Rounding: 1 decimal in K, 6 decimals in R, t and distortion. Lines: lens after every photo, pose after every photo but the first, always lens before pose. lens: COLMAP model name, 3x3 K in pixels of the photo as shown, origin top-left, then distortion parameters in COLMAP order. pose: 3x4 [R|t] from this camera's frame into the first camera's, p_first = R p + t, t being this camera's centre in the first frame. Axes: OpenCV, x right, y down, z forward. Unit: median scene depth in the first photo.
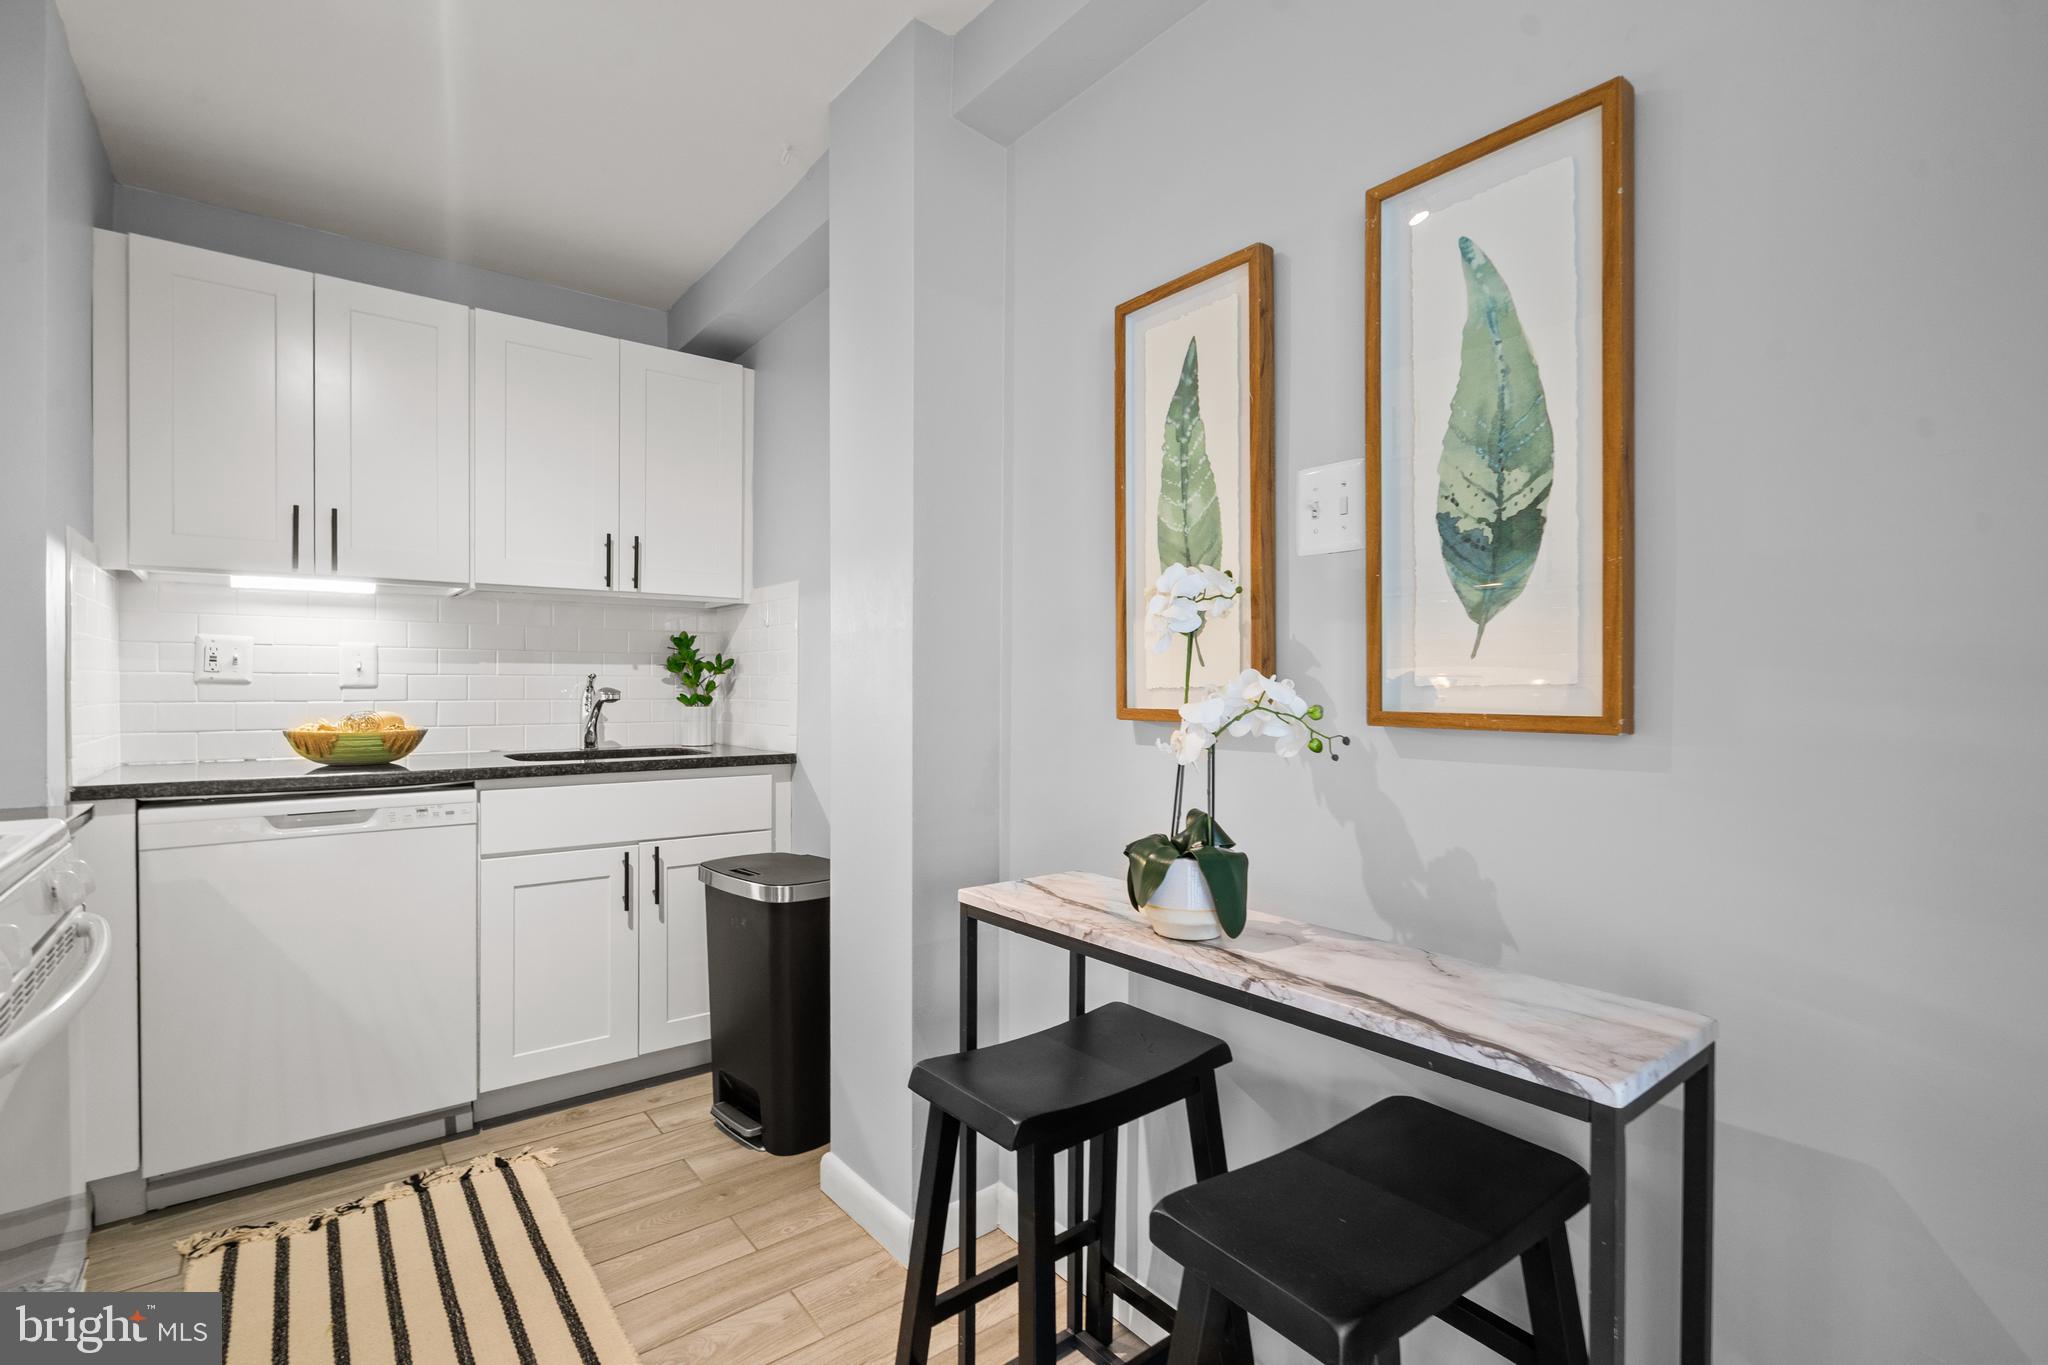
lens RADIAL K [[939.1, 0, 1024.0], [0, 939.1, 682.5], [0, 0, 1]] dist [-0.002259, 0.007081]
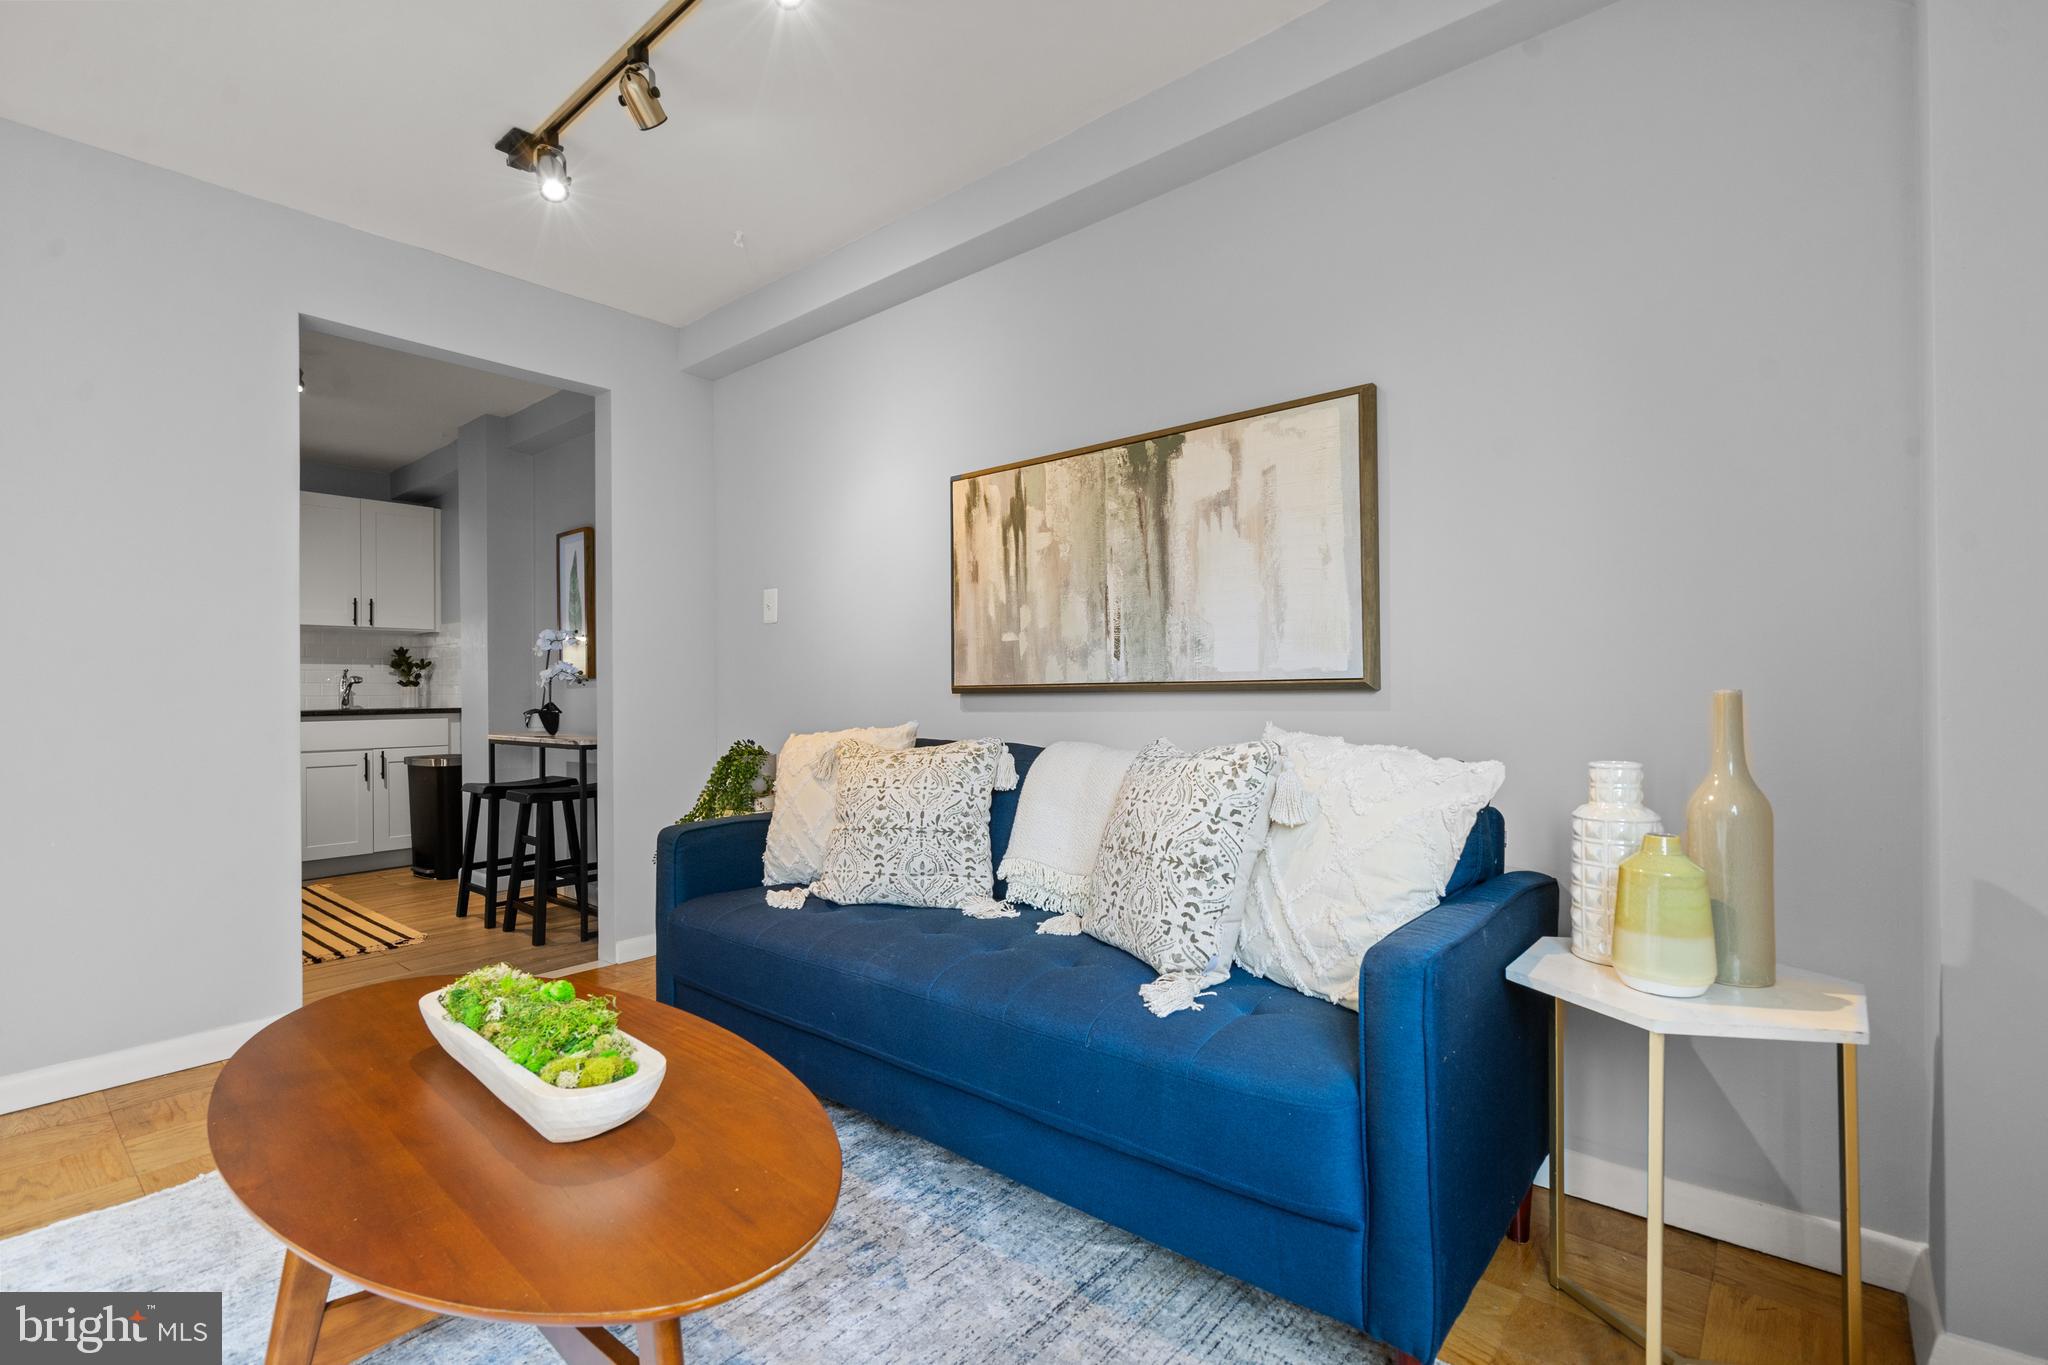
lens RADIAL K [[939.1, 0, 1024.0], [0, 939.1, 682.5], [0, 0, 1]] dist [-0.002259, 0.007081]
pose [[0.979124, -0.010191, 0.203008, 0.495427], [0.011800, 0.999908, -0.006715, 0.046460], [-0.202921, 0.008970, 0.979154, -1.136042]]
